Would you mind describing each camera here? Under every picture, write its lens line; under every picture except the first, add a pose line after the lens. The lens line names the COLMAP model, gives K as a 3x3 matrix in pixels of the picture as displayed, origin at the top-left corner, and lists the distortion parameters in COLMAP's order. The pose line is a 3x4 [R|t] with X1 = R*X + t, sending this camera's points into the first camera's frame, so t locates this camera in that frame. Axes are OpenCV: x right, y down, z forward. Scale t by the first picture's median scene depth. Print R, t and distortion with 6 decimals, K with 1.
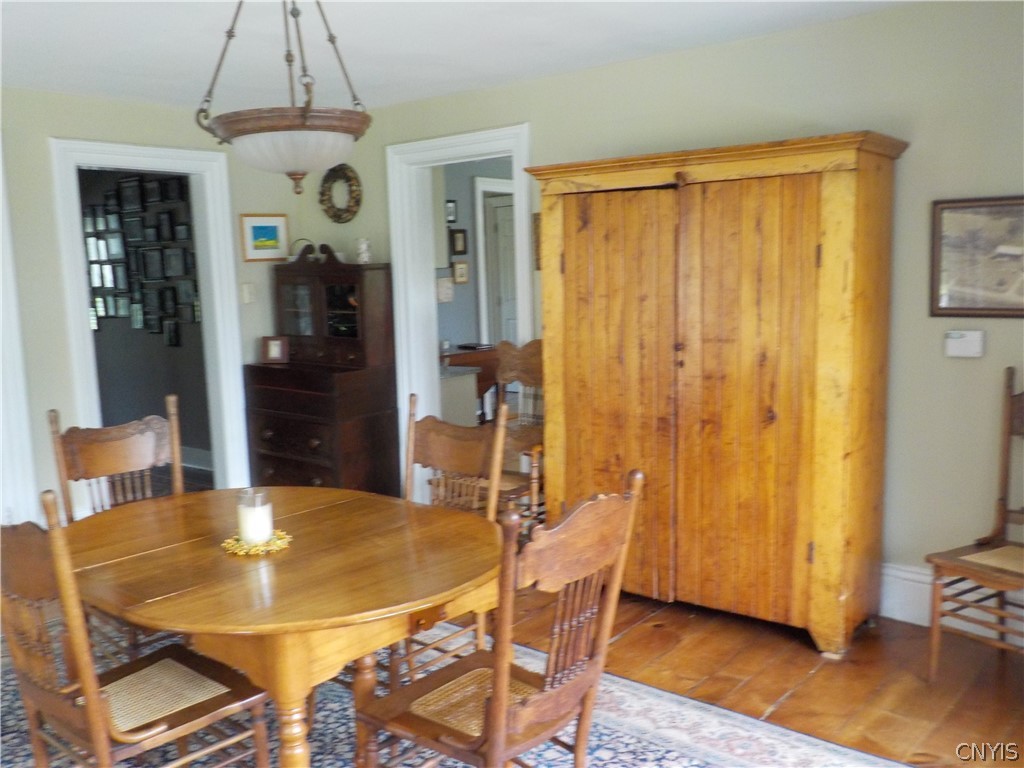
lens RADIAL K [[944.1, 0, 506.7], [0, 944.1, 381.6], [0, 0, 1]] dist [0.030771, 0.000000]
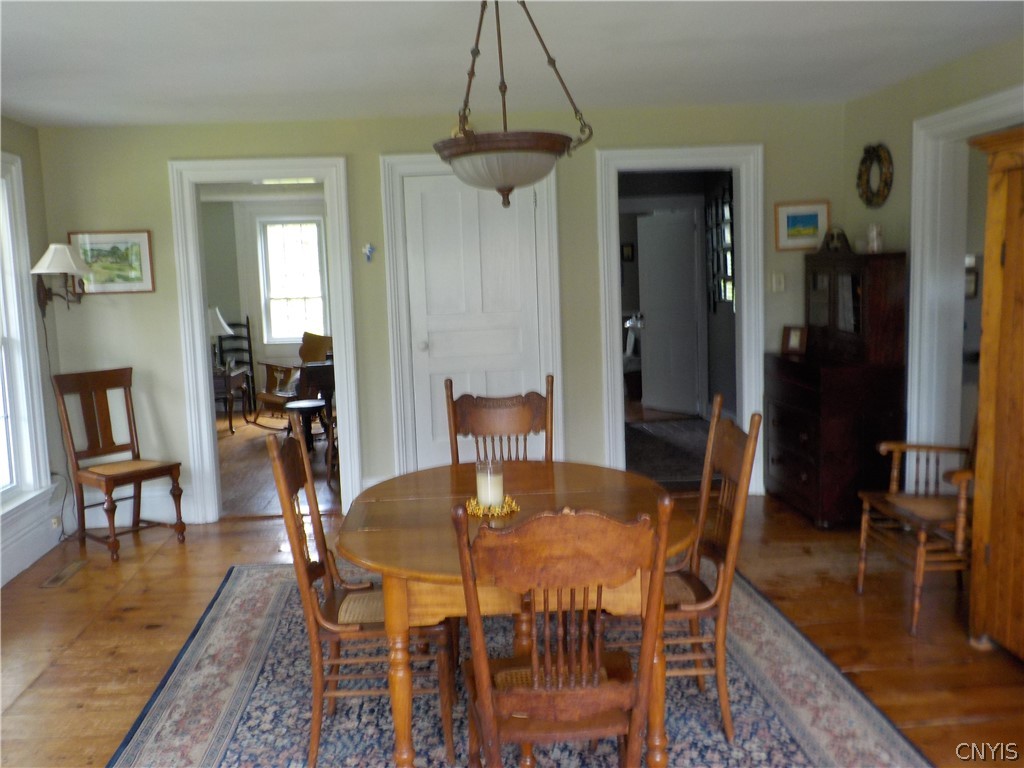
lens RADIAL K [[944.1, 0, 508.5], [0, 944.1, 385.2], [0, 0, 1]] dist [0.030771, 0.000000]
pose [[0.701875, 0.090847, -0.706483, 0.334663], [-0.071493, 0.995810, 0.057025, -0.028138], [0.708703, 0.010485, 0.705429, 0.113960]]
